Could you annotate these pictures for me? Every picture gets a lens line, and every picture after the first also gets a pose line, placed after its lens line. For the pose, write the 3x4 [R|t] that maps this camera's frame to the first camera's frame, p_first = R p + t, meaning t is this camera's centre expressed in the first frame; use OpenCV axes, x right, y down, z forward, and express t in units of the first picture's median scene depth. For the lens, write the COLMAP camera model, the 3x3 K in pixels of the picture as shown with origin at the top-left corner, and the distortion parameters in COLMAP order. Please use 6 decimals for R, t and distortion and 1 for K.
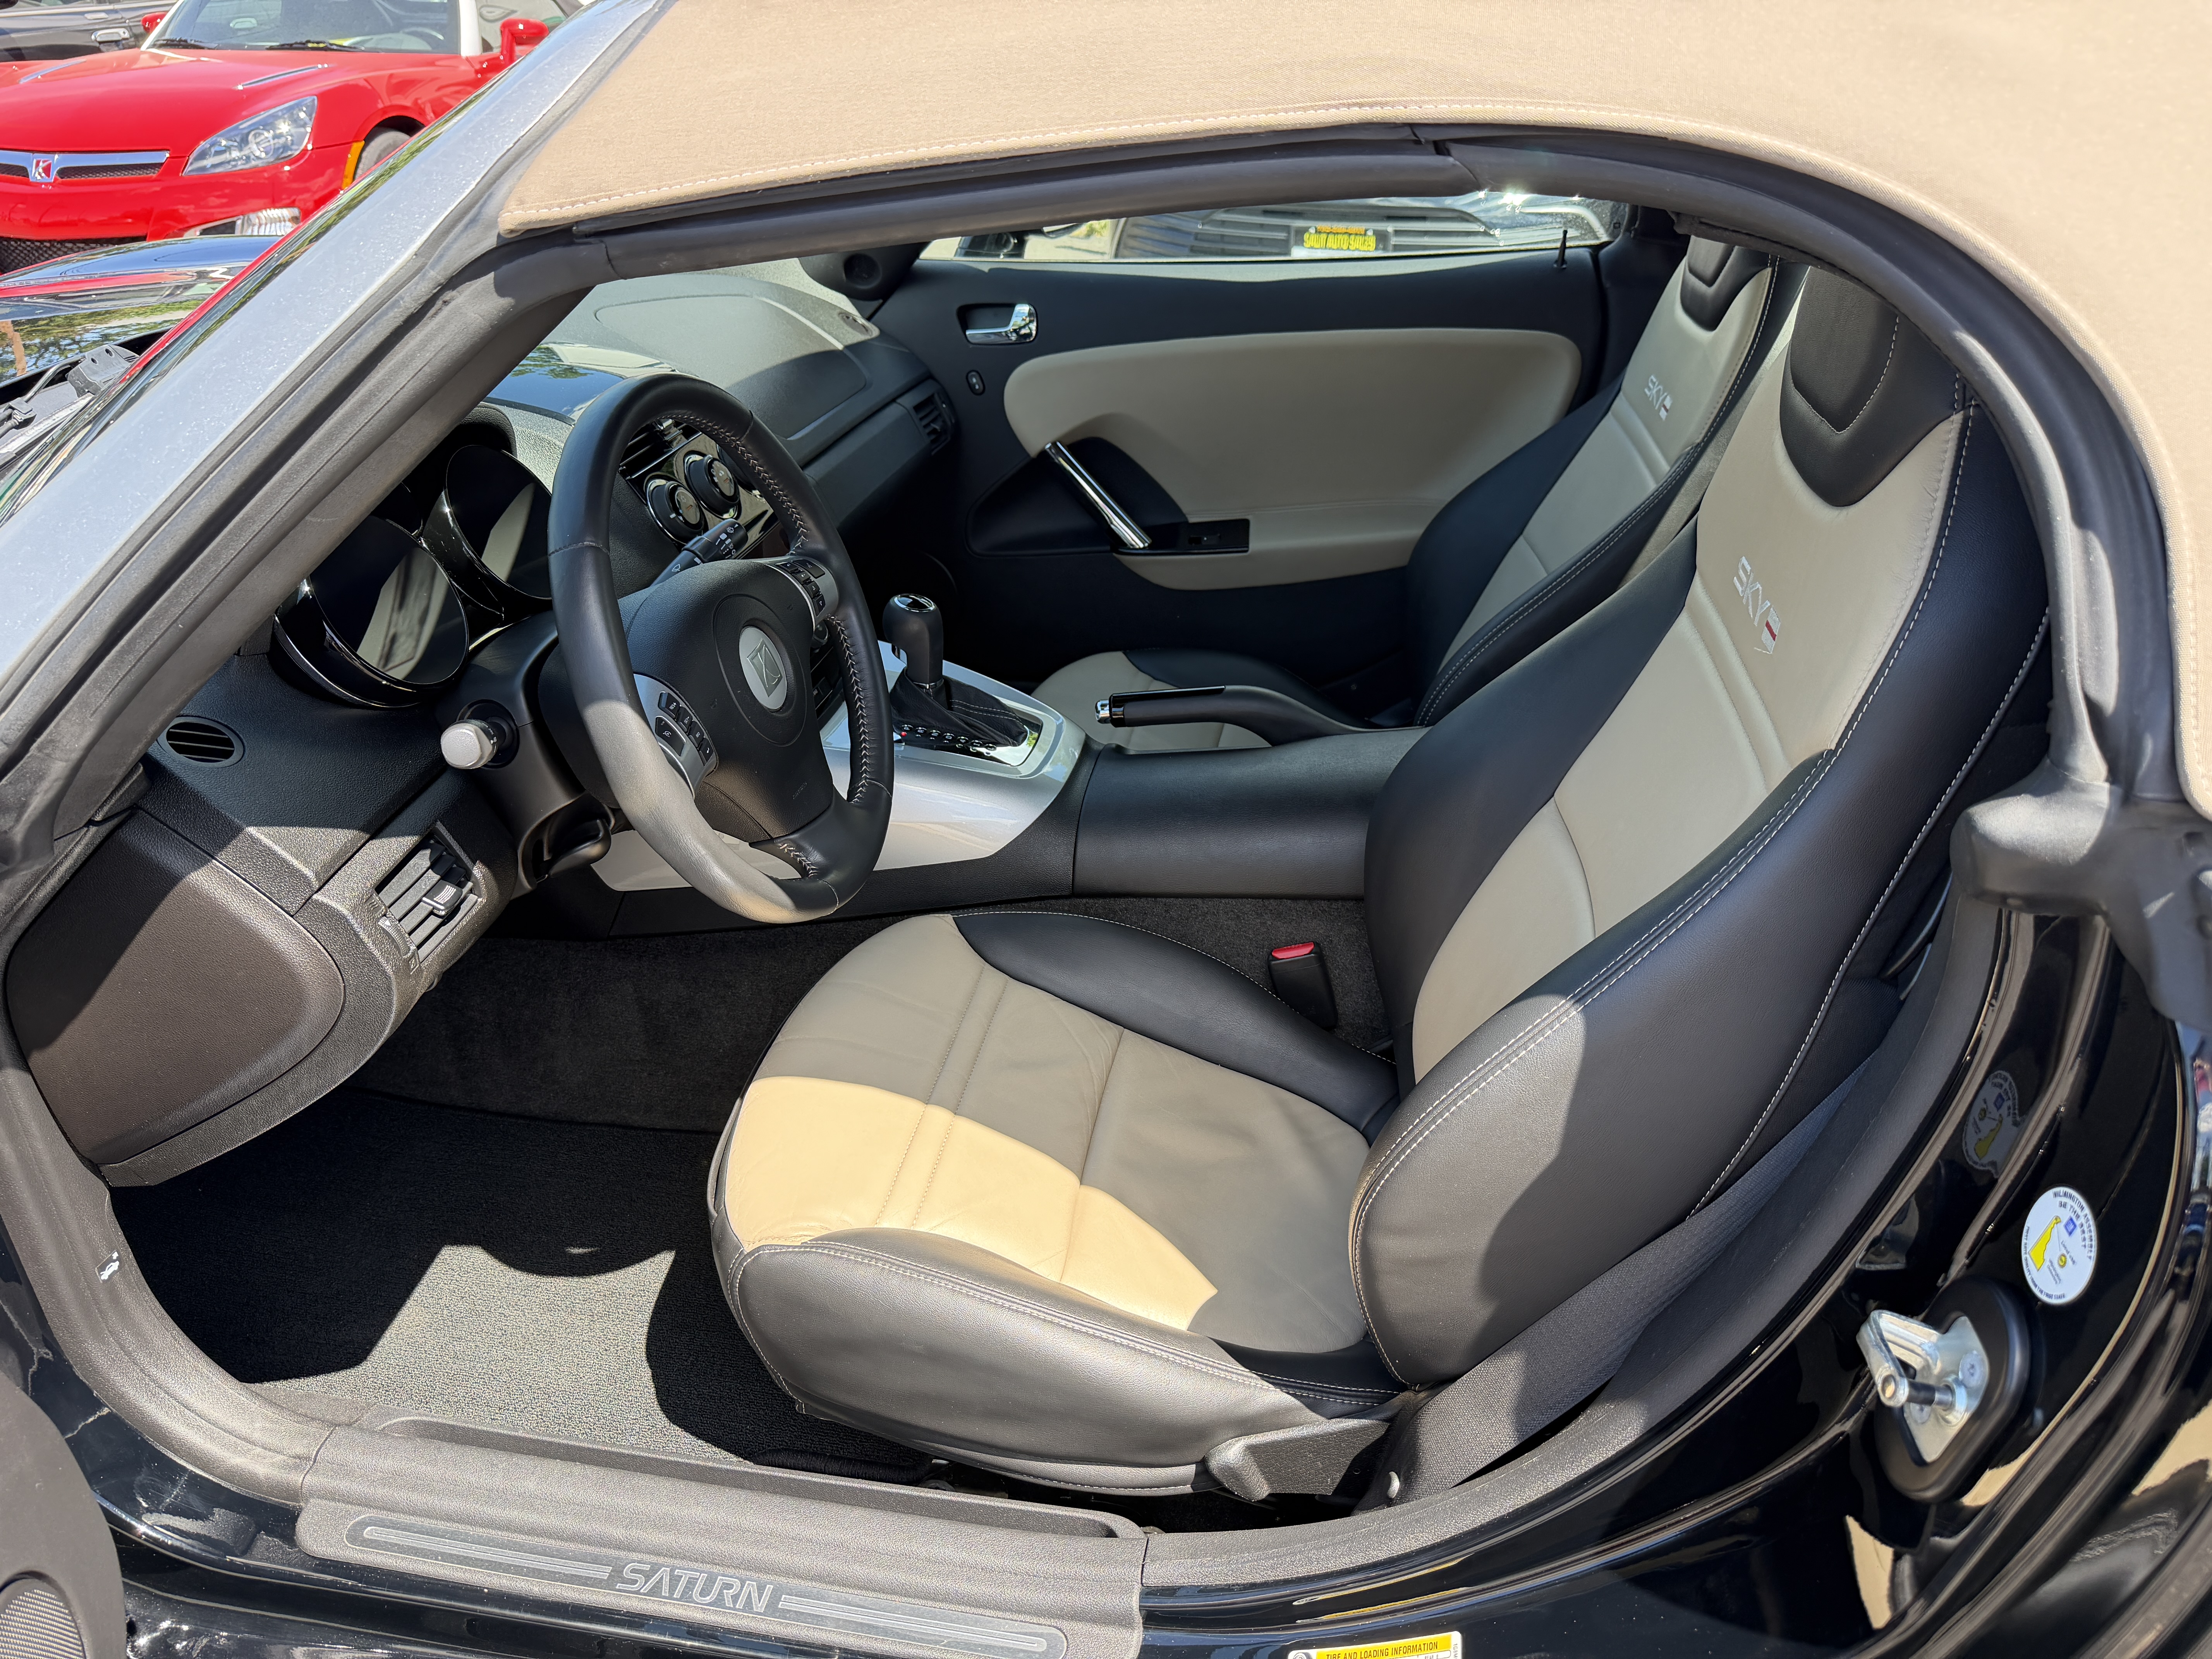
lens RADIAL K [[1569.0, 0, 1116.4], [0, 1569.0, 844.4], [0, 0, 1]] dist [0.087050, -0.093730]
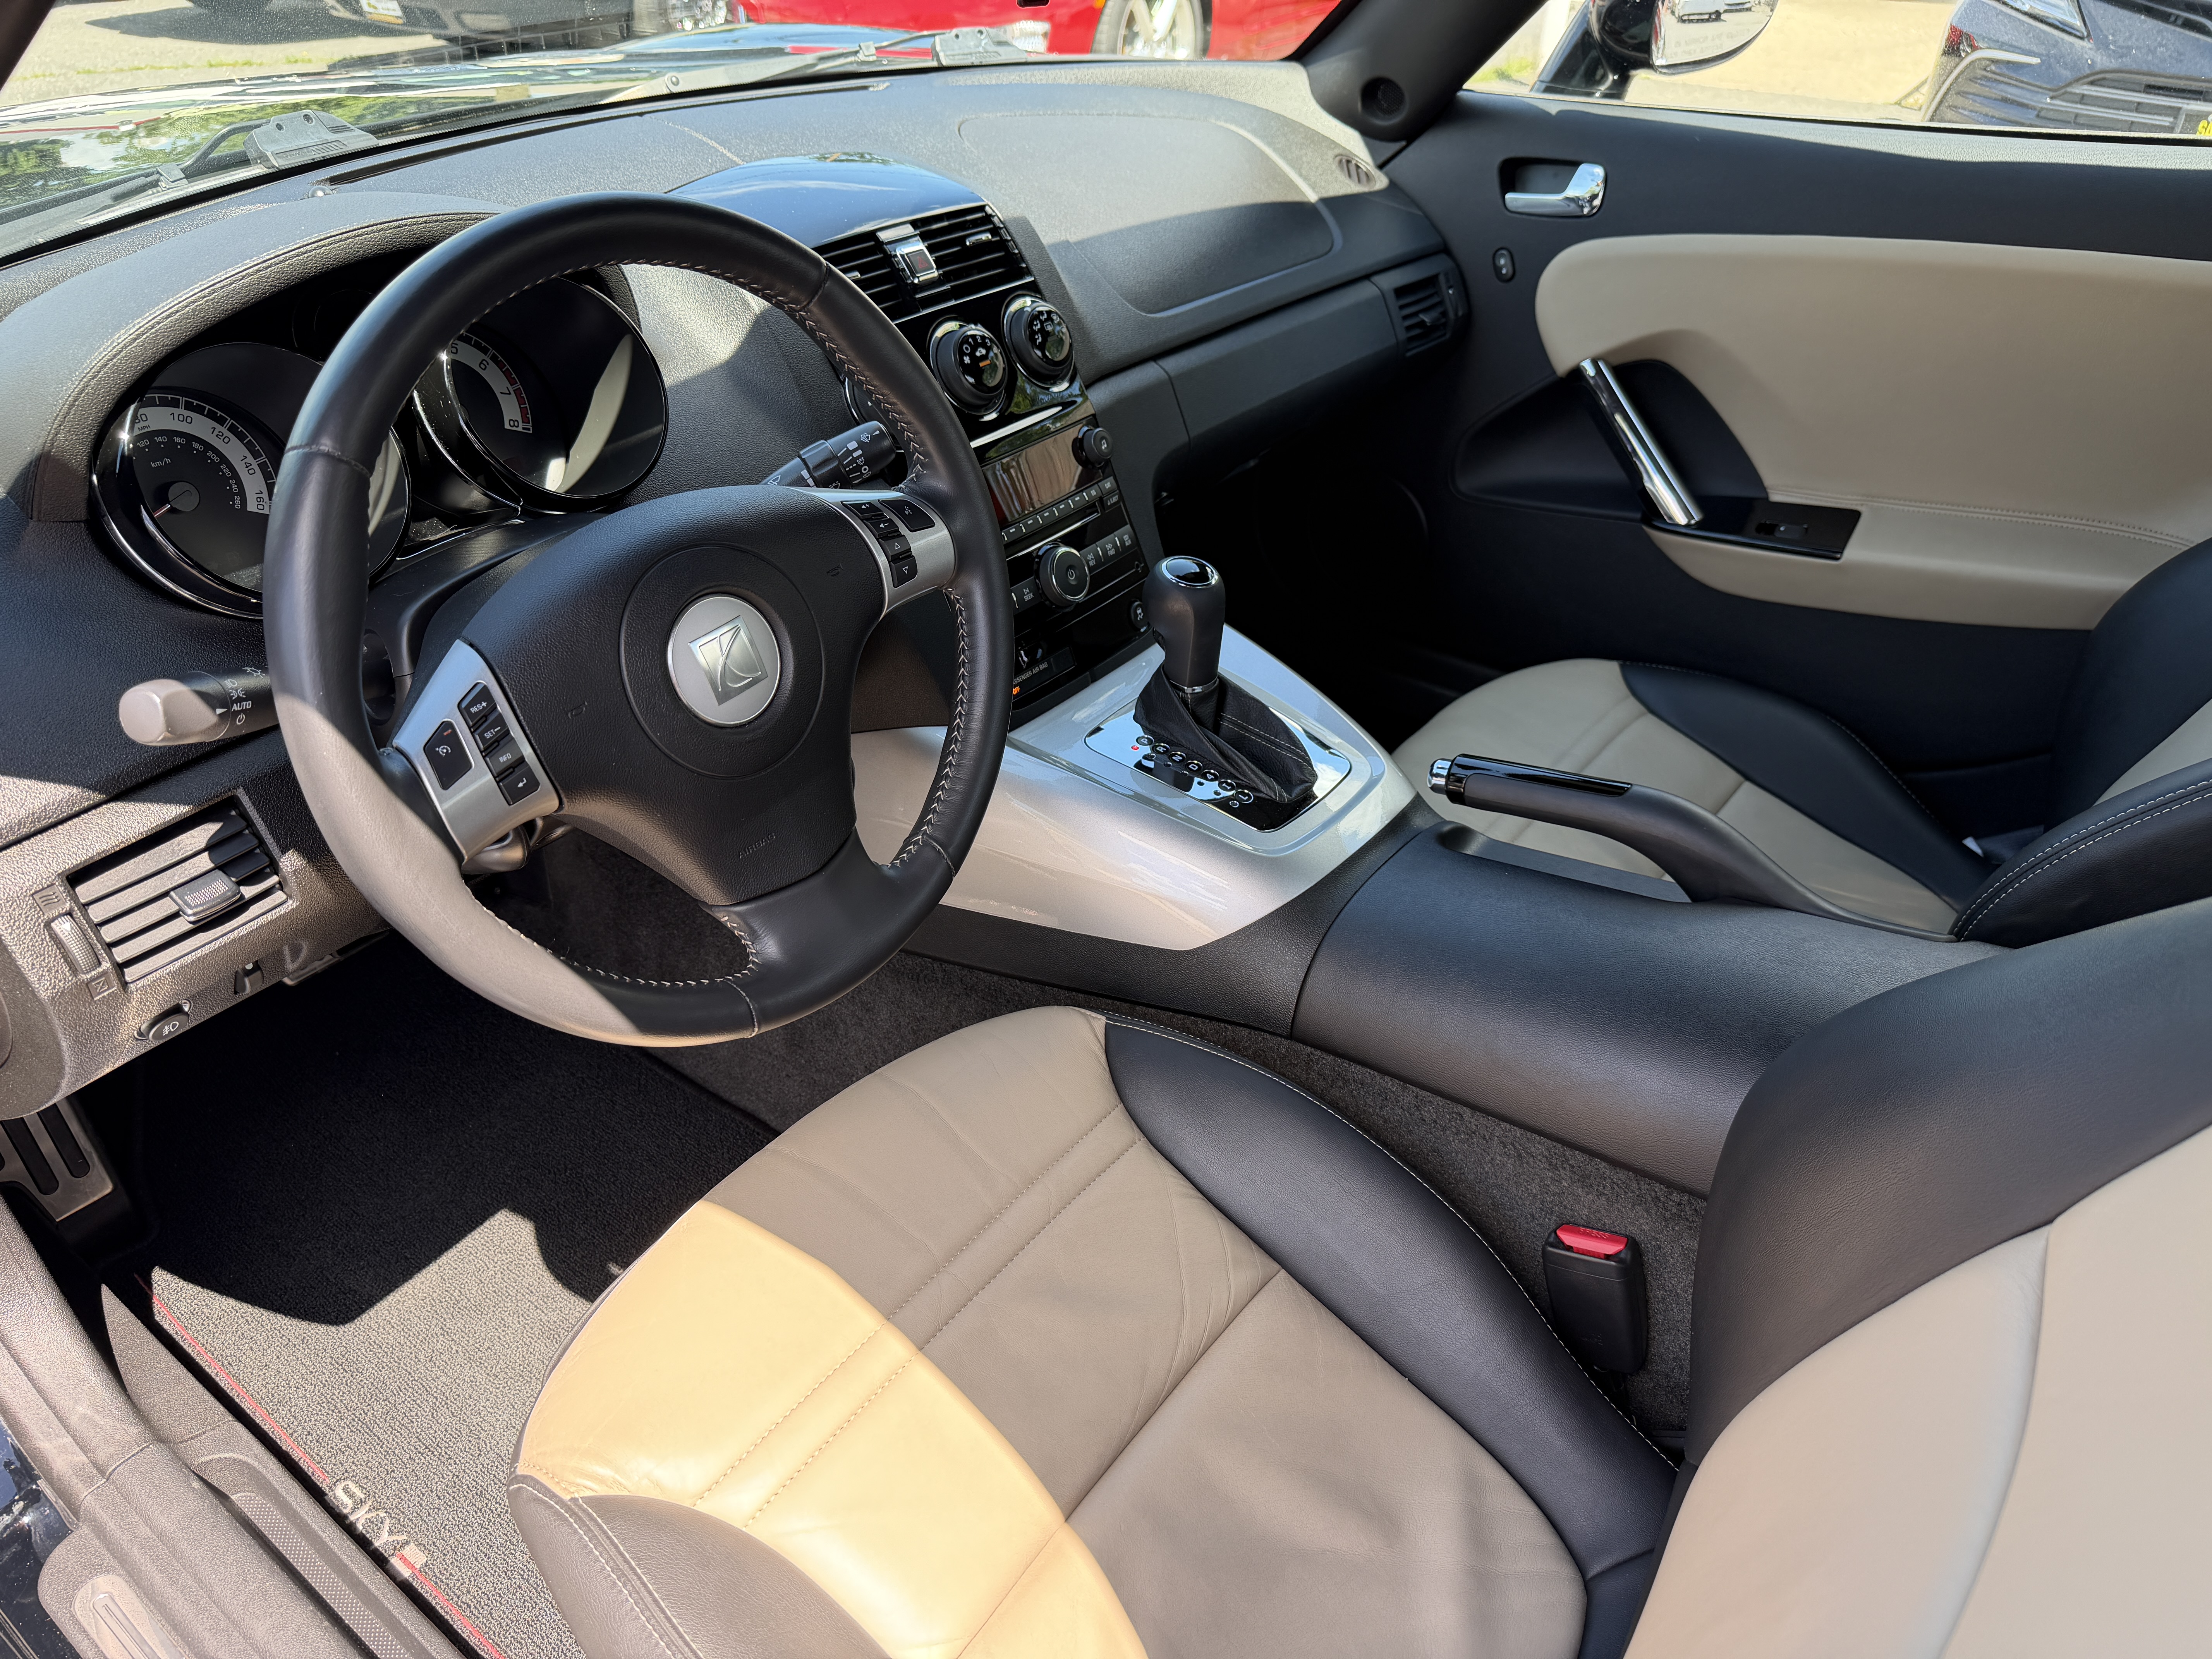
lens RADIAL K [[1570.6, 0, 1080.9], [0, 1570.6, 830.1], [0, 0, 1]] dist [0.050311, -0.067814]
pose [[0.877891, 0.256332, -0.404477, 0.138418], [-0.225800, 0.966455, 0.122393, -0.113157], [0.422282, -0.016117, 0.906321, 0.331661]]
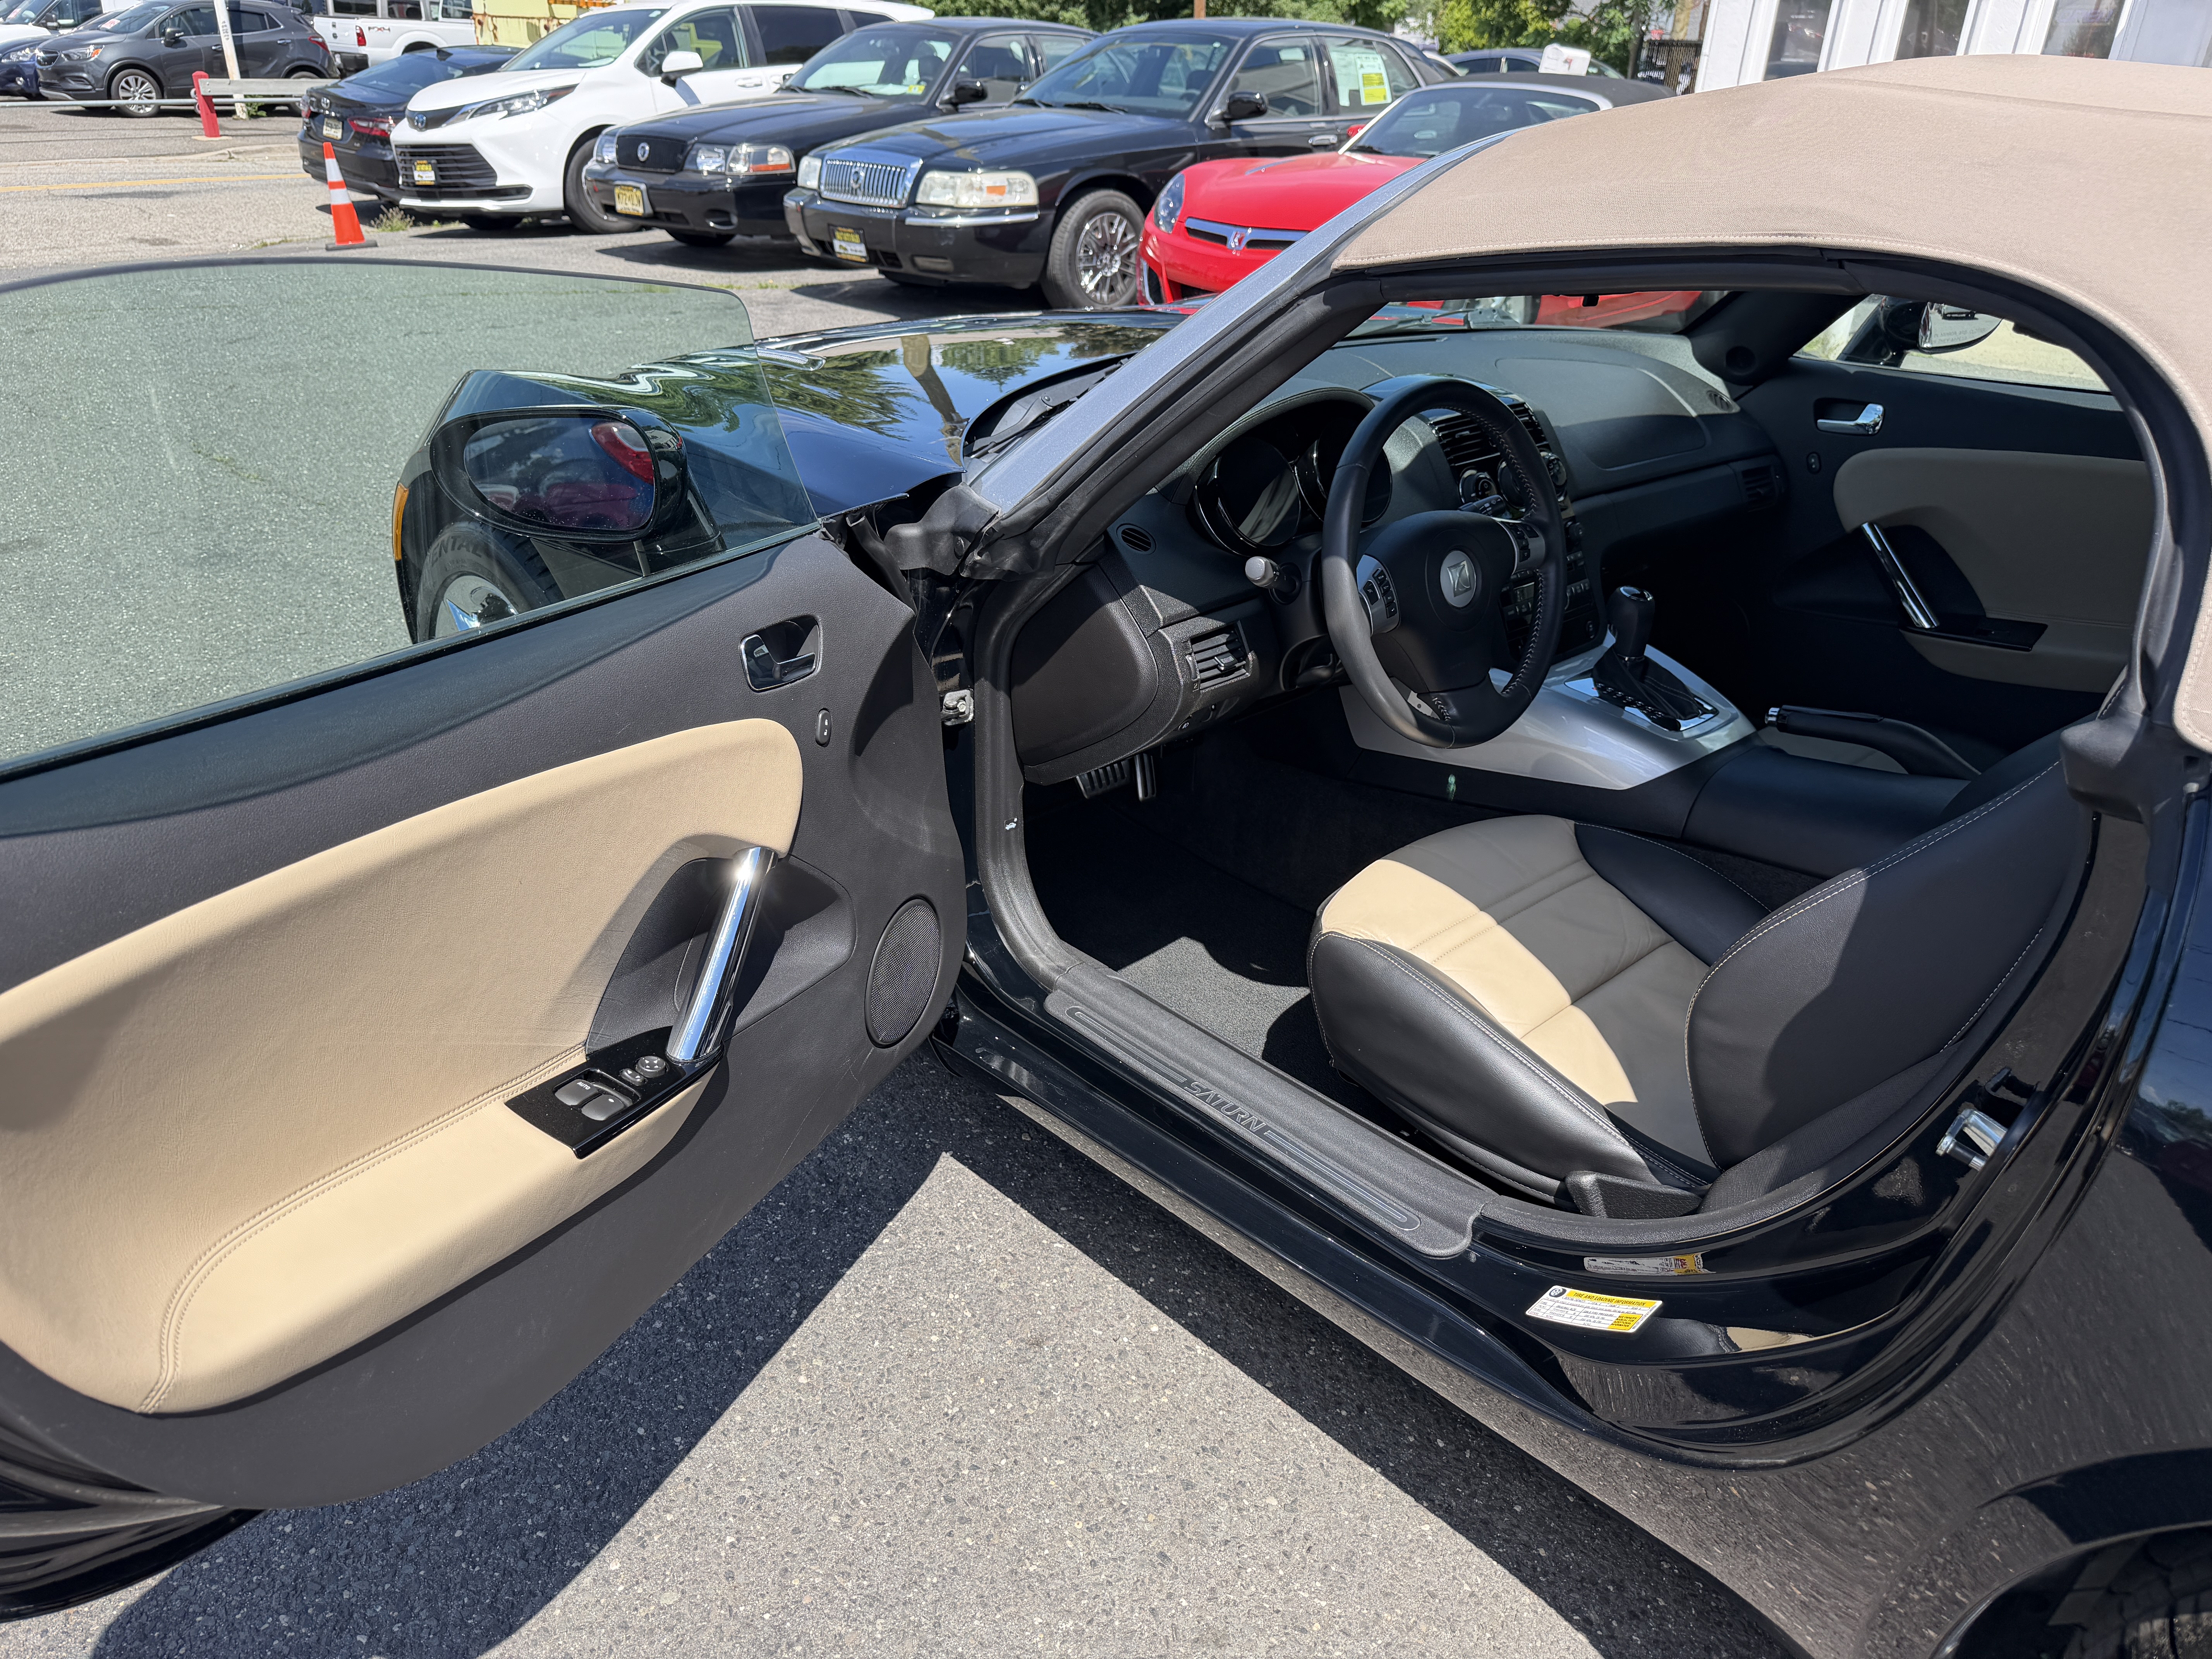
lens RADIAL K [[1628.6, 0, 1083.9], [0, 1628.6, 809.3], [0, 0, 1]] dist [0.009495, -0.001141]
pose [[0.786955, 0.266864, -0.556314, 0.300491], [-0.312303, 0.949881, 0.013878, 0.134034], [0.532136, 0.162817, 0.830856, -0.319477]]
